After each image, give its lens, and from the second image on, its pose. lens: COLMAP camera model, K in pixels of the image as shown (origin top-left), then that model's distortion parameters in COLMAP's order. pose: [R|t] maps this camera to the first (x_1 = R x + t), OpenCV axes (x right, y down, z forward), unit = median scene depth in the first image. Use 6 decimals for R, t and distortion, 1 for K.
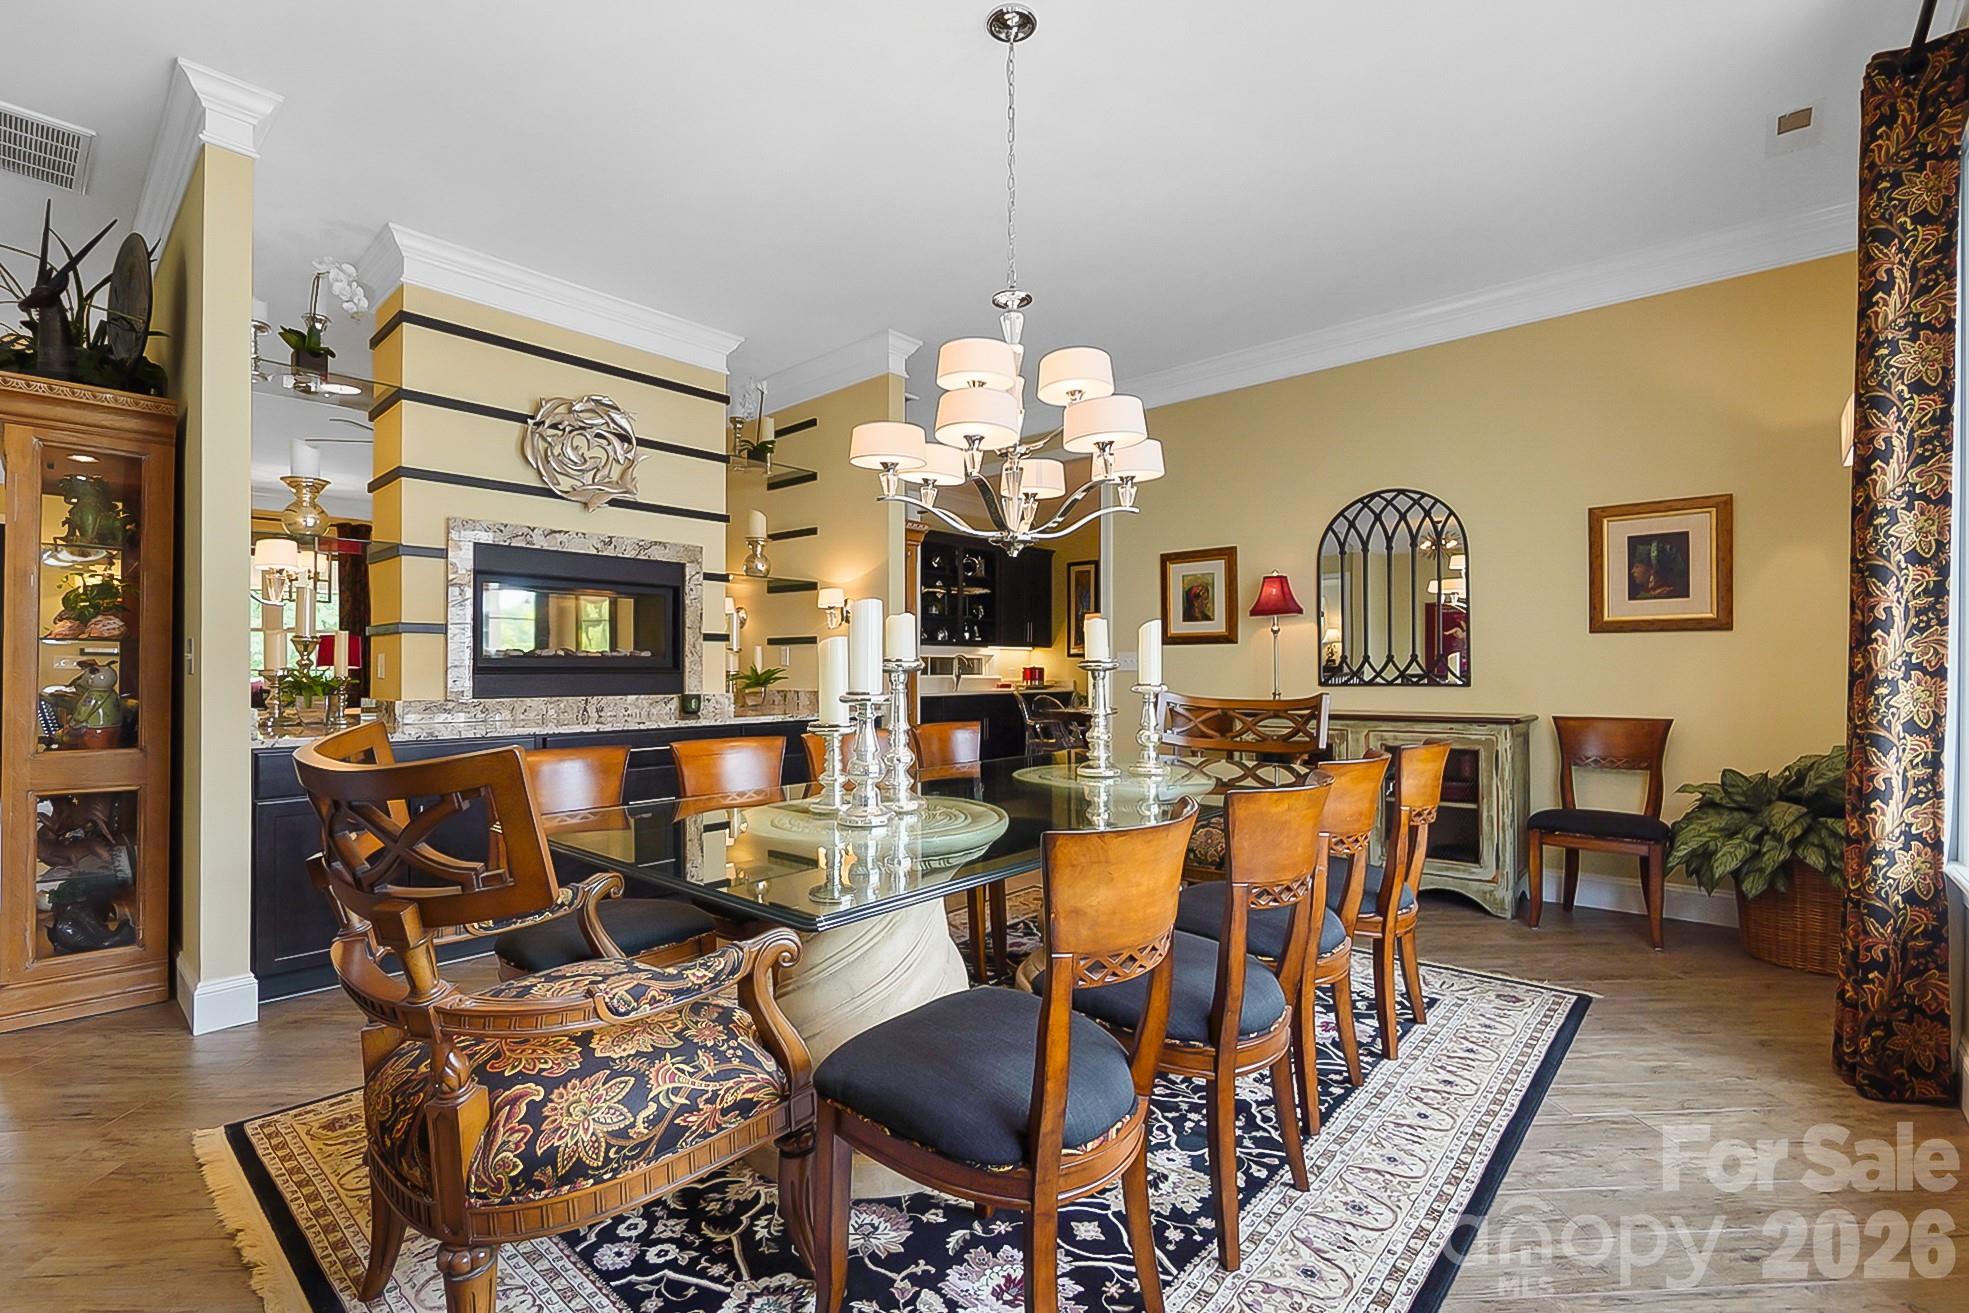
lens RADIAL K [[876.9, 0, 983.7], [0, 876.9, 666.1], [0, 0, 1]] dist [-0.000371, -0.001341]
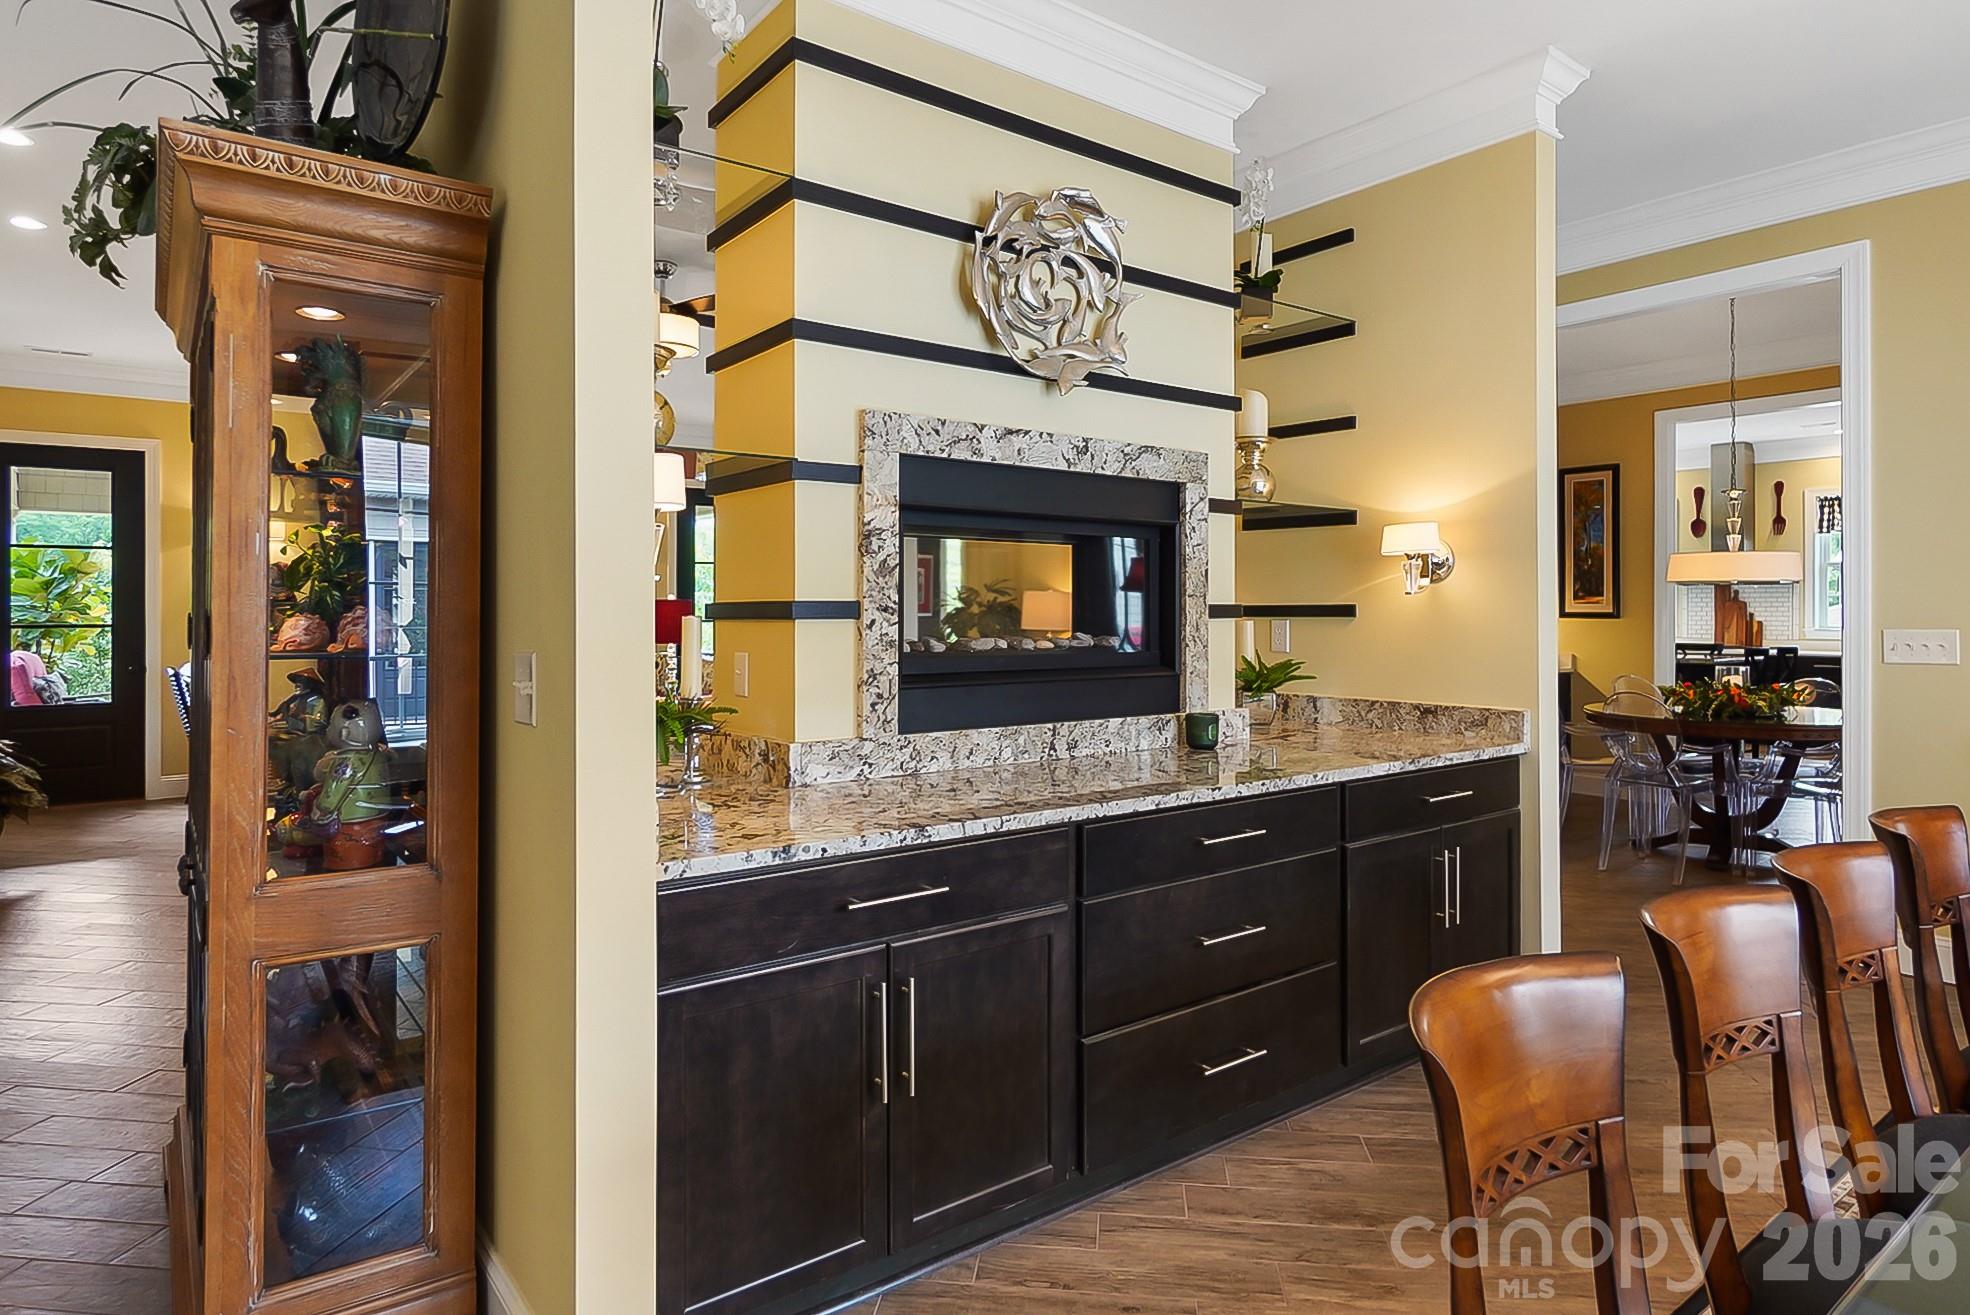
lens RADIAL K [[1098.9, 0, 994.6], [0, 1098.9, 613.7], [0, 0, 1]] dist [-0.003337, -0.001060]
pose [[0.980742, 0.009247, -0.195090, -0.346696], [-0.006350, 0.999860, 0.015472, -0.045764], [0.195206, -0.013935, 0.980663, 0.292669]]
